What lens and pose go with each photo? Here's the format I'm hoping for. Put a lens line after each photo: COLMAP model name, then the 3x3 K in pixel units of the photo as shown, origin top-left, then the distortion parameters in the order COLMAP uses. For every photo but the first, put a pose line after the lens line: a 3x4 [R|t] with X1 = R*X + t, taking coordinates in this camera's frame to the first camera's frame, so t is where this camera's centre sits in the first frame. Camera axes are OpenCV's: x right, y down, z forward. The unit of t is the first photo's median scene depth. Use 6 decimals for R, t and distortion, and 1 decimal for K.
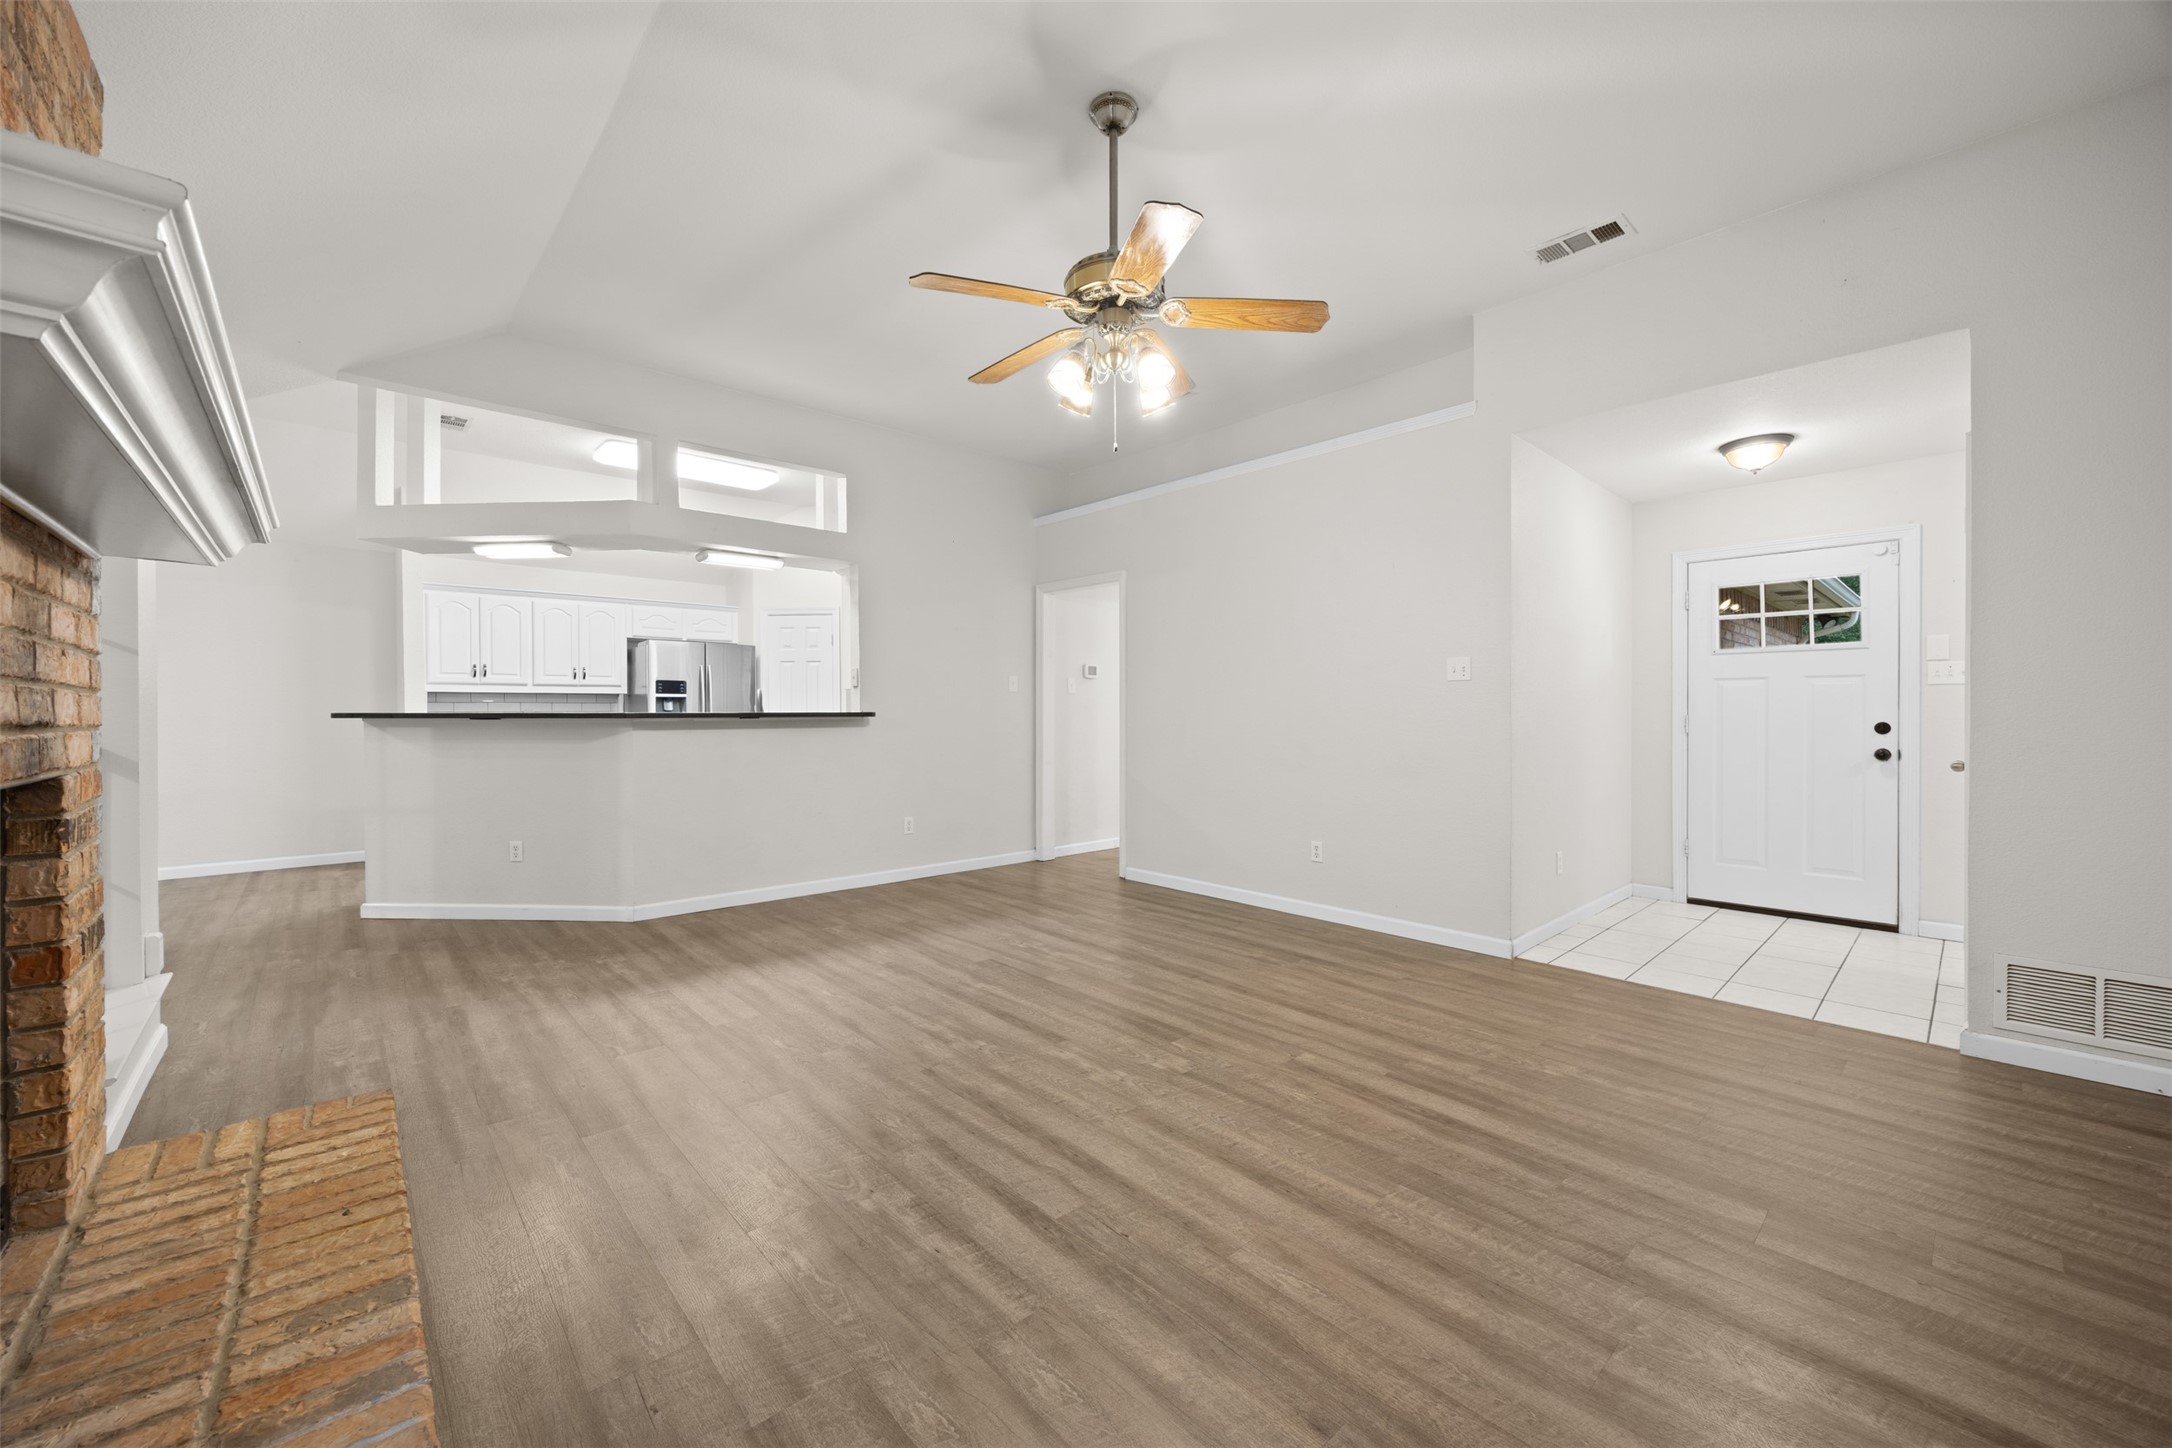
lens RADIAL K [[829.0, 0, 1077.7], [0, 829.0, 721.8], [0, 0, 1]] dist [-0.005177, 0.001324]
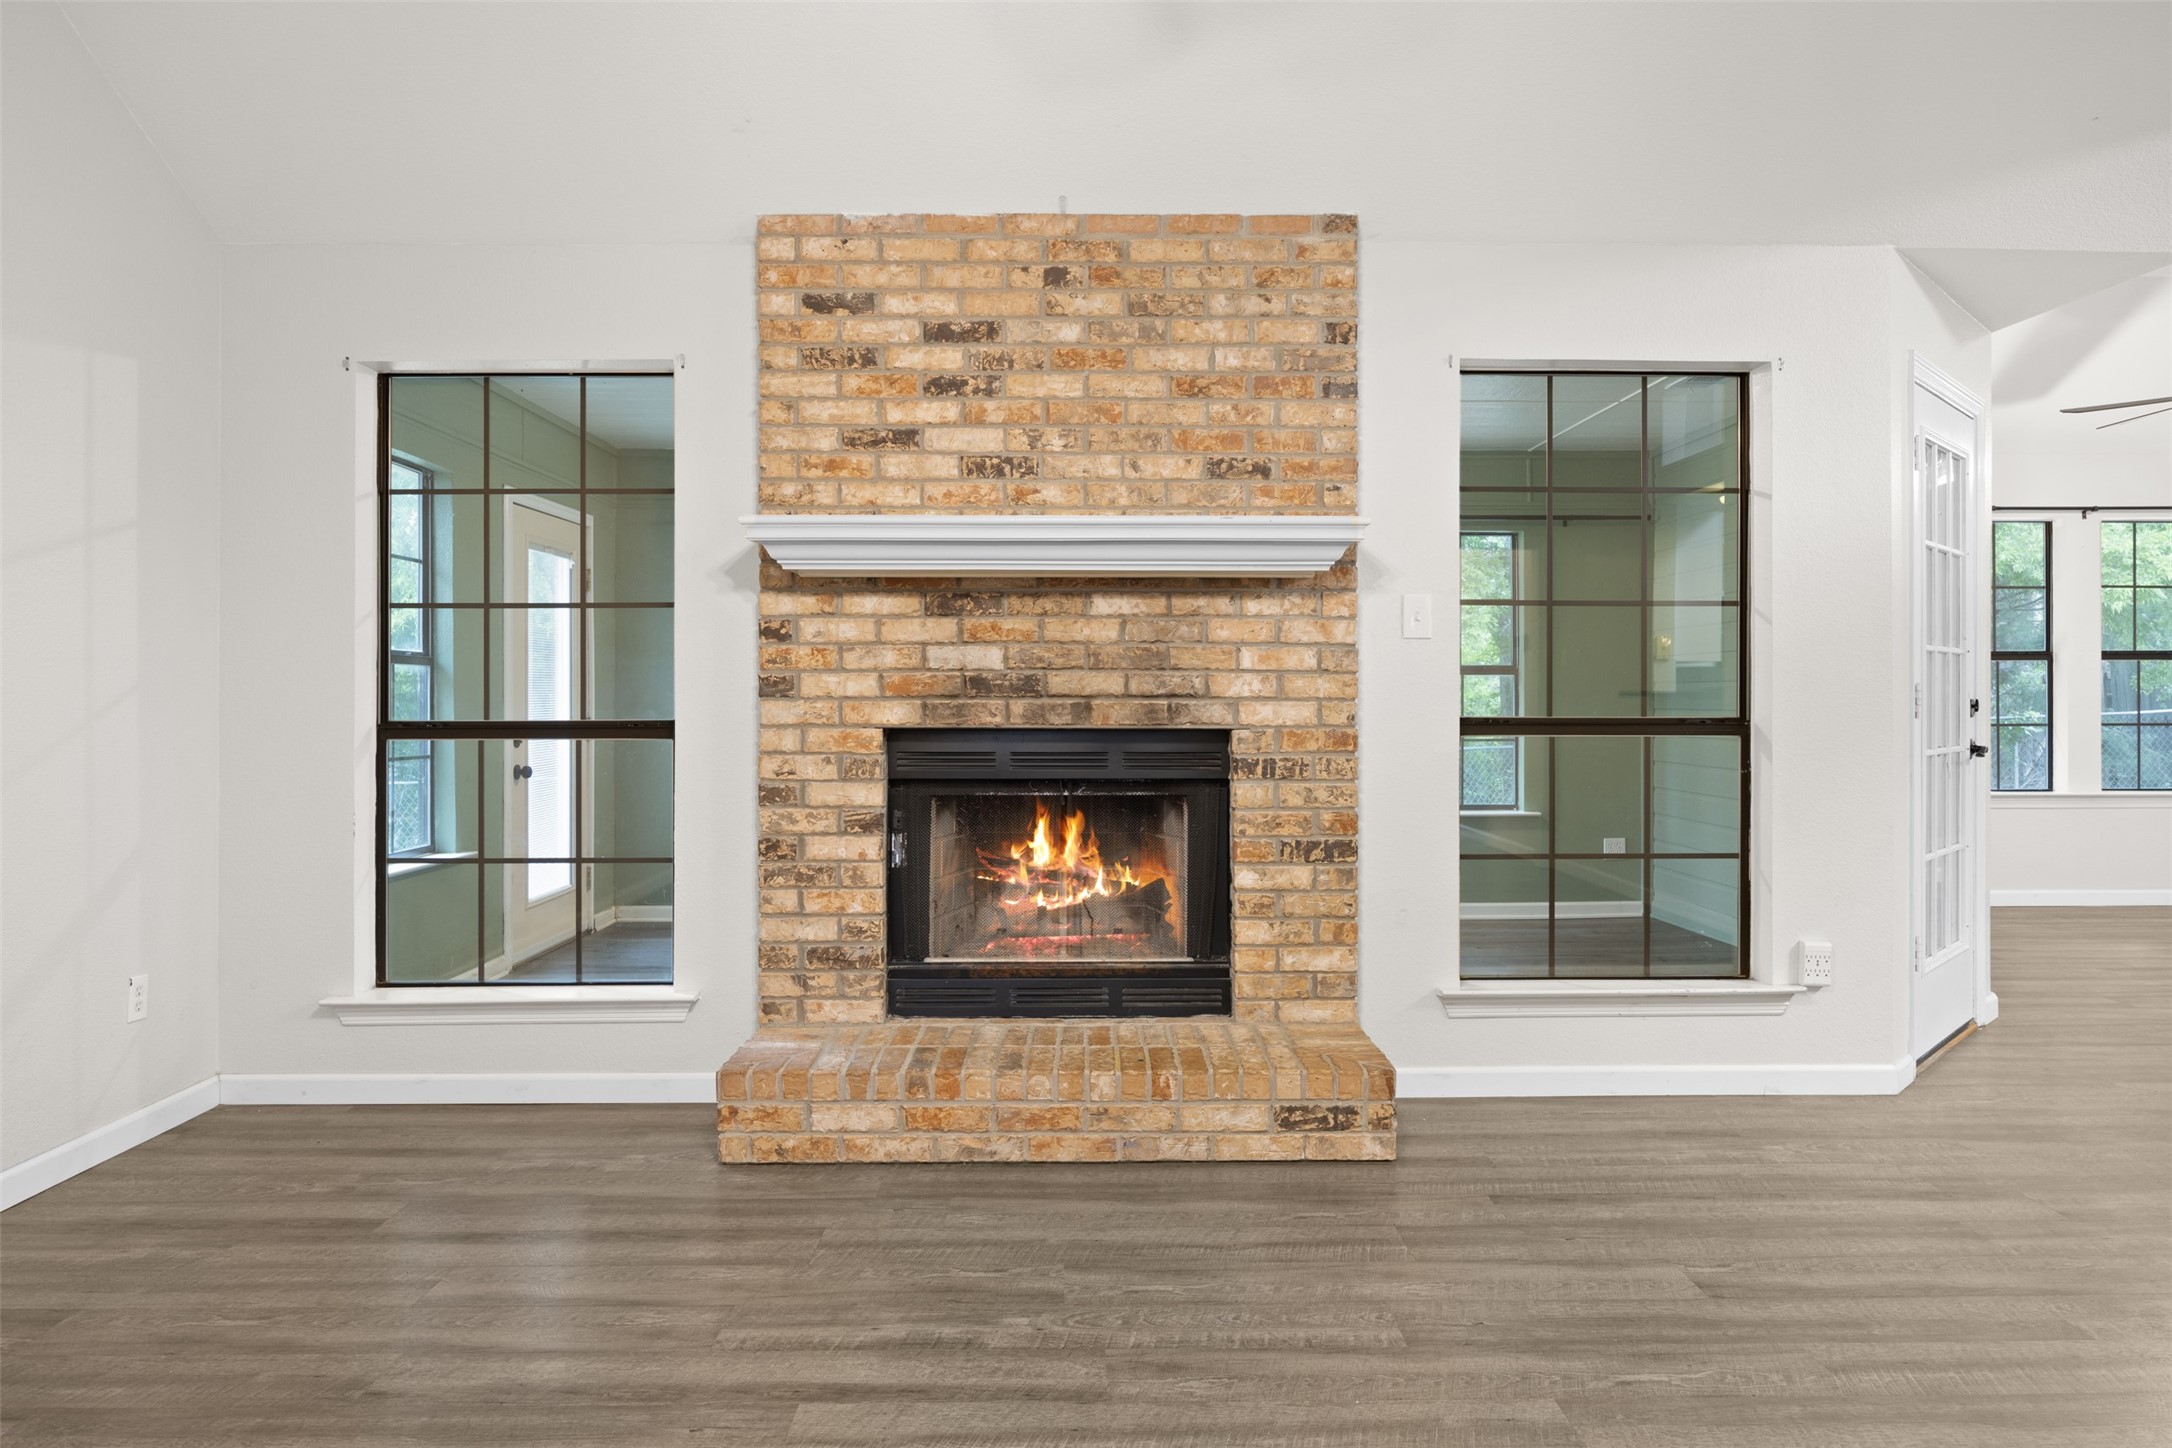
lens RADIAL K [[1370.8, 0, 1085.2], [0, 1370.8, 690.5], [0, 0, 1]] dist [-0.009598, 0.005611]
pose [[-0.663722, -0.000024, -0.747979, 0.477443], [-0.009533, 0.999919, 0.008428, -0.014698], [0.747918, 0.012725, -0.663669, 1.358640]]
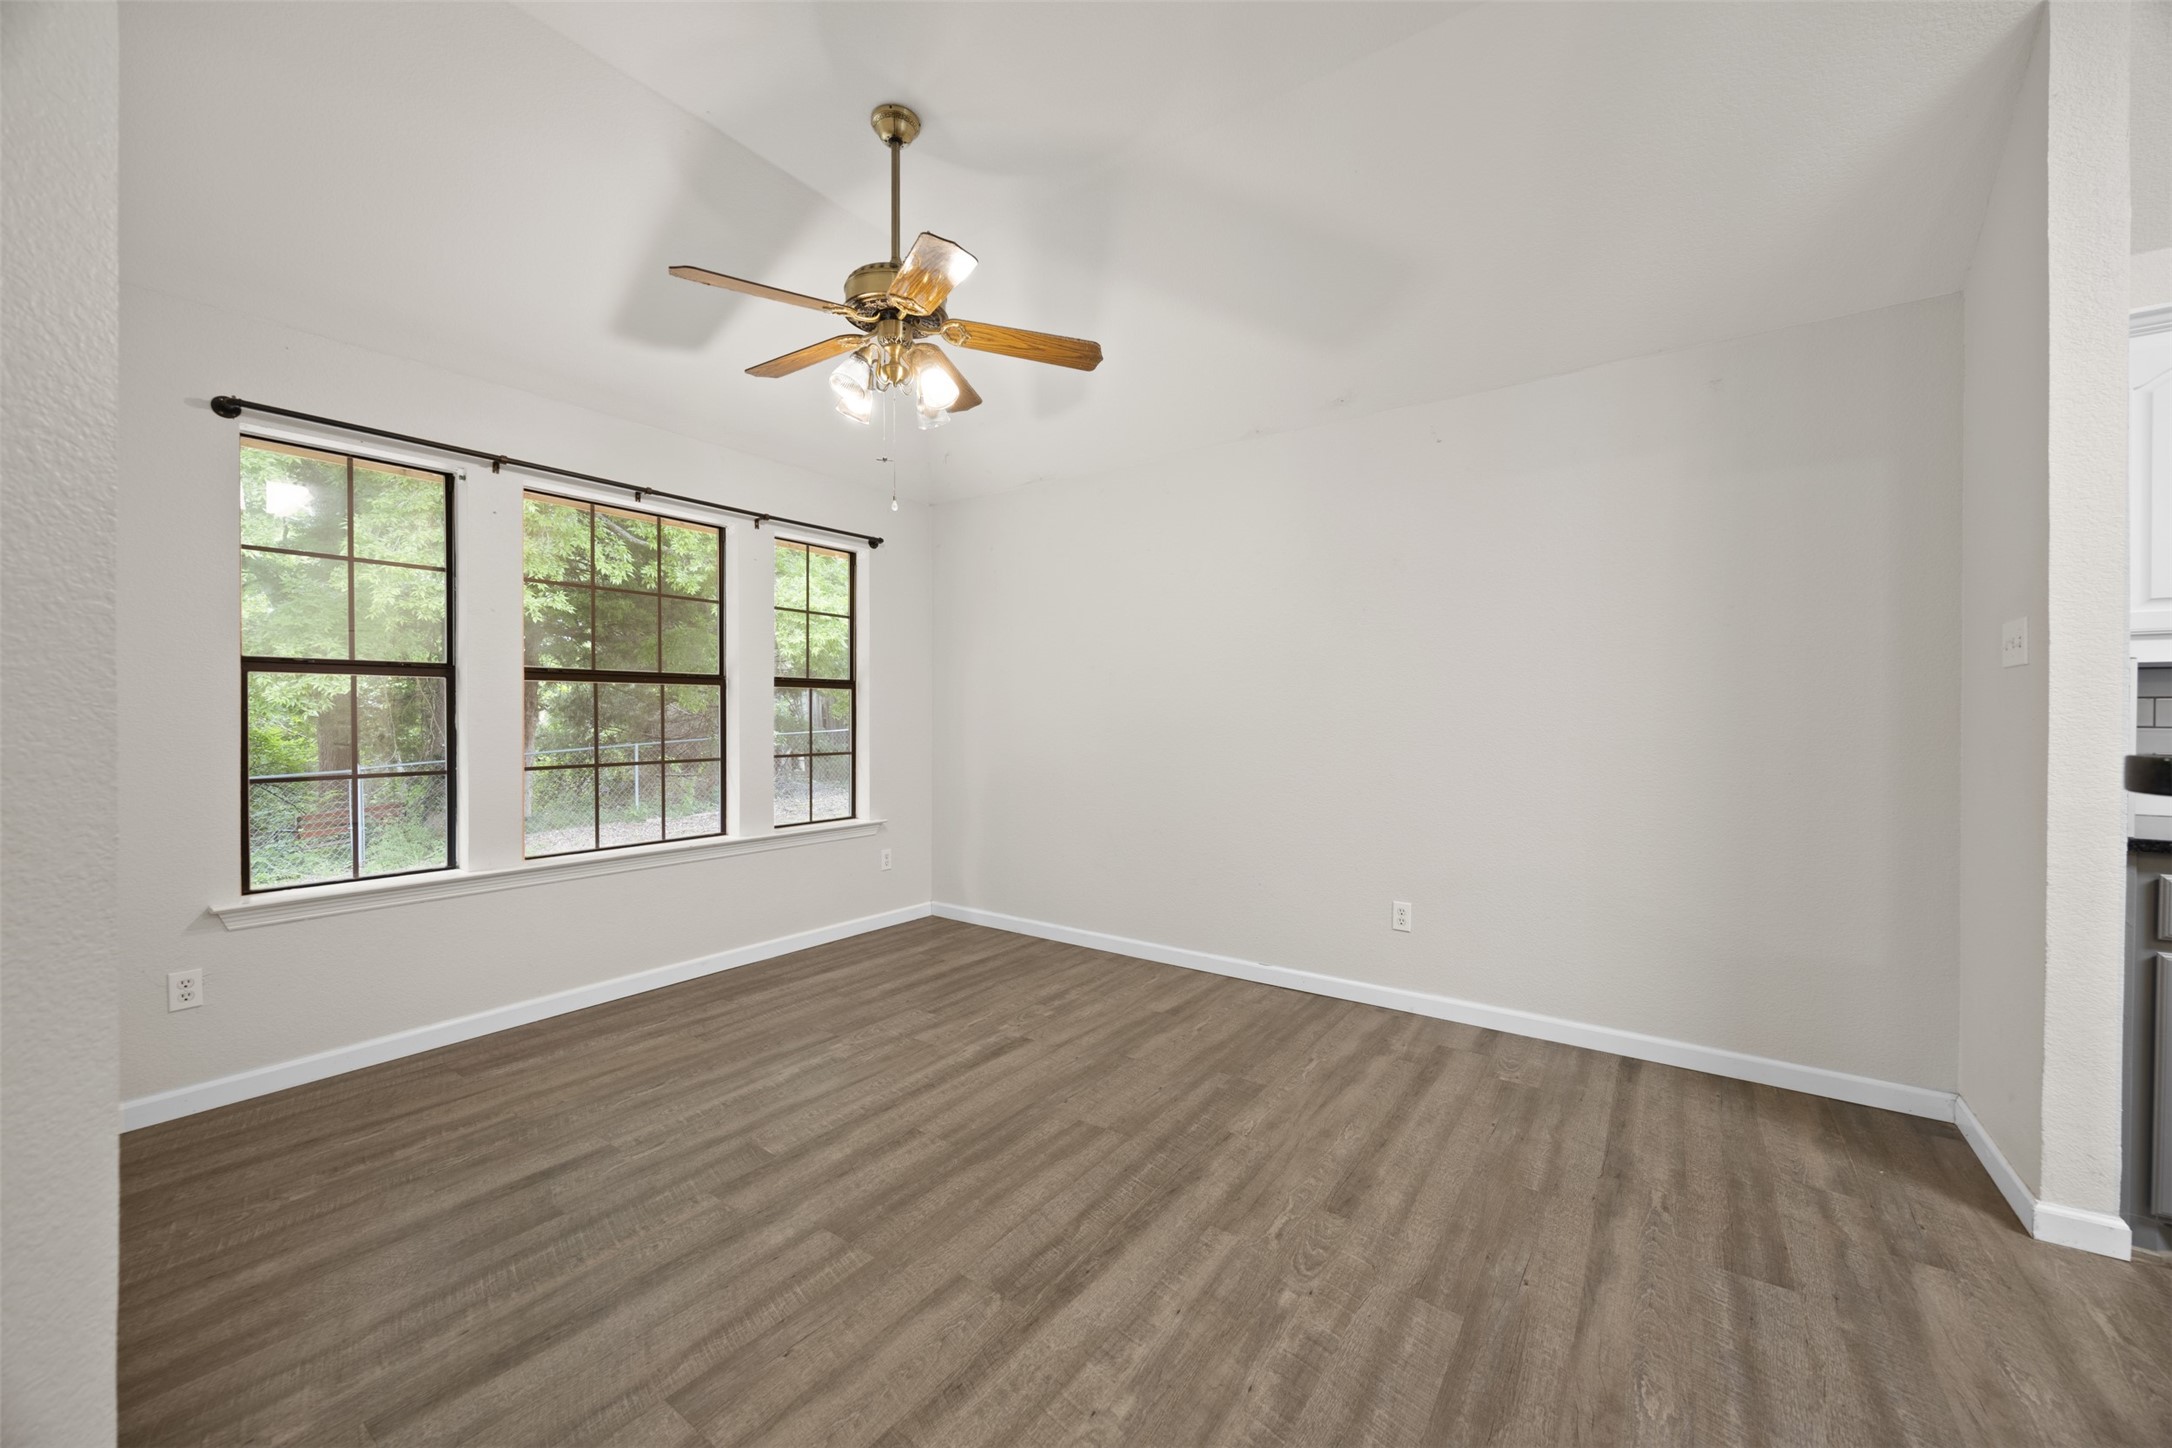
lens RADIAL K [[829.0, 0, 1085.4], [0, 829.0, 719.7], [0, 0, 1]] dist [-0.005177, 0.001324]
pose [[0.204166, 0.004226, -0.978927, -1.310508], [-0.015081, 0.999886, 0.001171, -0.022747], [0.978820, 0.014524, 0.204207, 1.313187]]
